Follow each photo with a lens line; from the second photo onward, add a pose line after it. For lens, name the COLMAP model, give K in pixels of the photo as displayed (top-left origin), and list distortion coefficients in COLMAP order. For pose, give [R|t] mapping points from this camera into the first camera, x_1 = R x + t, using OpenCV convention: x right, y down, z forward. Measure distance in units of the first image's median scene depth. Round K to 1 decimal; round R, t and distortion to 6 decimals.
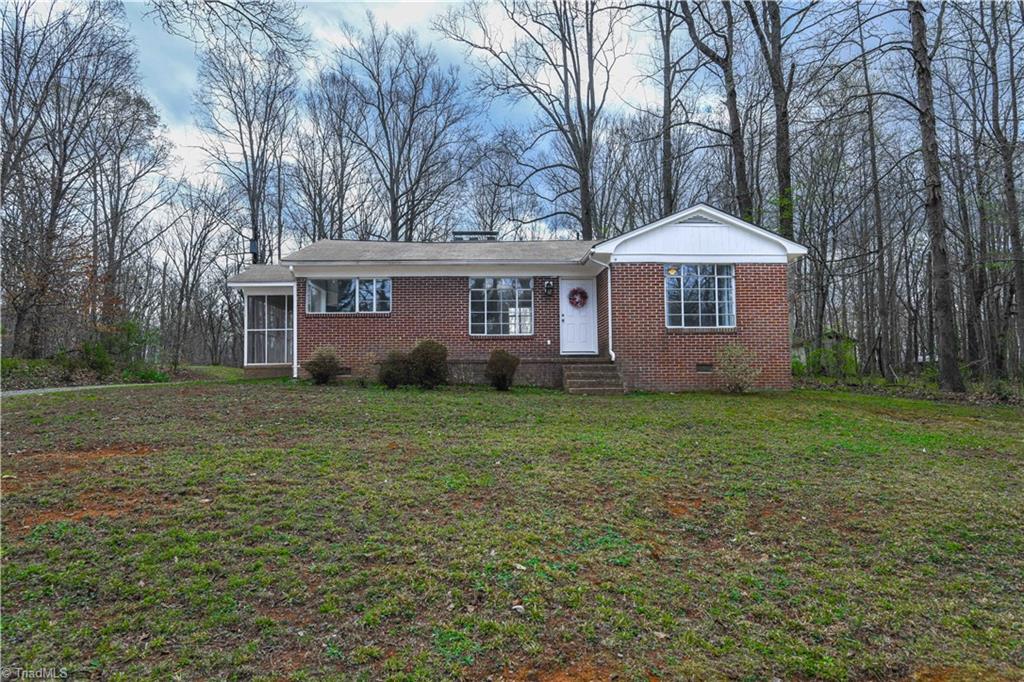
lens RADIAL K [[577.2, 0, 512.0], [0, 577.2, 341.0], [0, 0, 1]] dist [-0.003299, -0.001183]
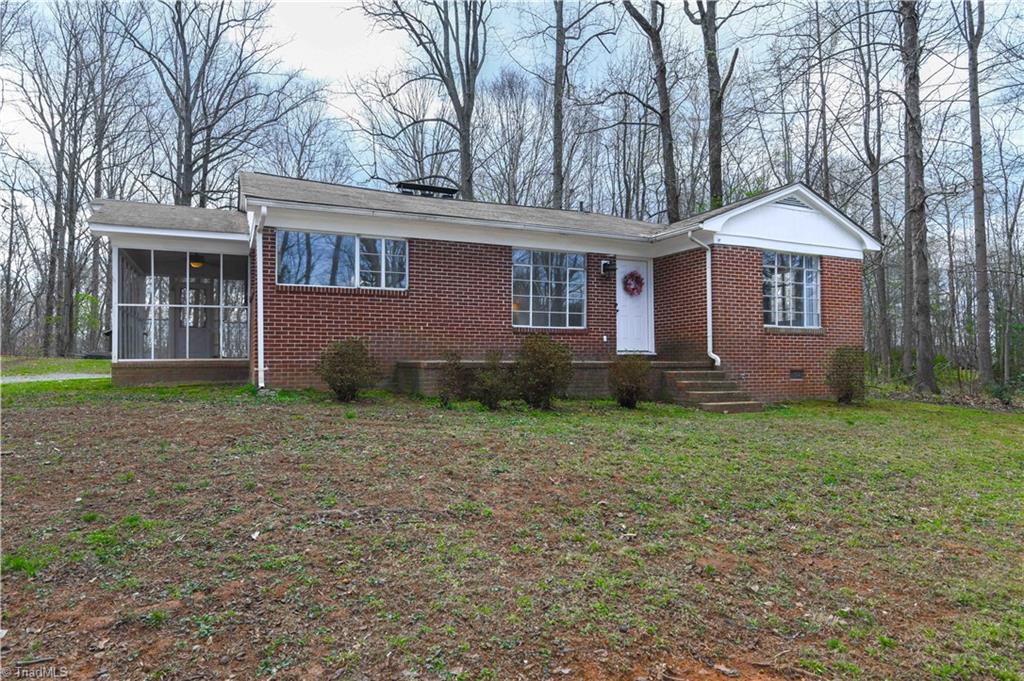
lens RADIAL K [[604.8, 0, 510.2], [0, 604.8, 349.9], [0, 0, 1]] dist [-0.001624, 0.000549]
pose [[0.926664, 0.014305, 0.375618, -0.364854], [-0.031883, 0.998666, 0.040622, -0.011888], [-0.374535, -0.049619, 0.925884, 0.287221]]
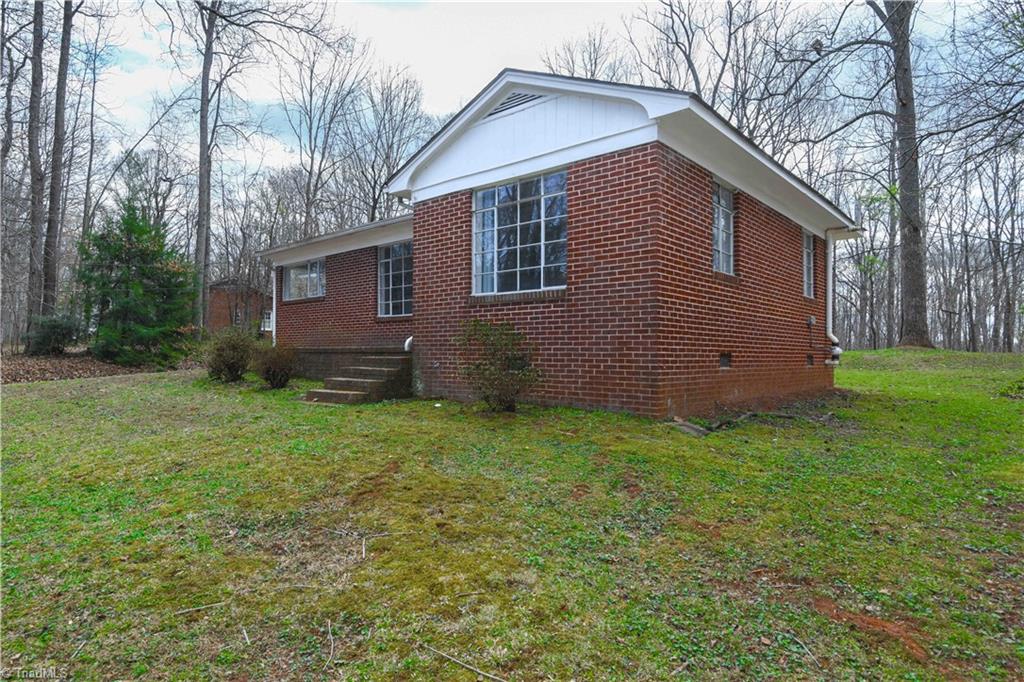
lens RADIAL K [[604.8, 0, 510.2], [0, 604.8, 350.4], [0, 0, 1]] dist [-0.001624, 0.000549]
pose [[0.710333, 0.004434, -0.703852, 0.671902], [0.042584, 0.997878, 0.049262, 0.003693], [0.702576, -0.064966, 0.708637, 0.513805]]
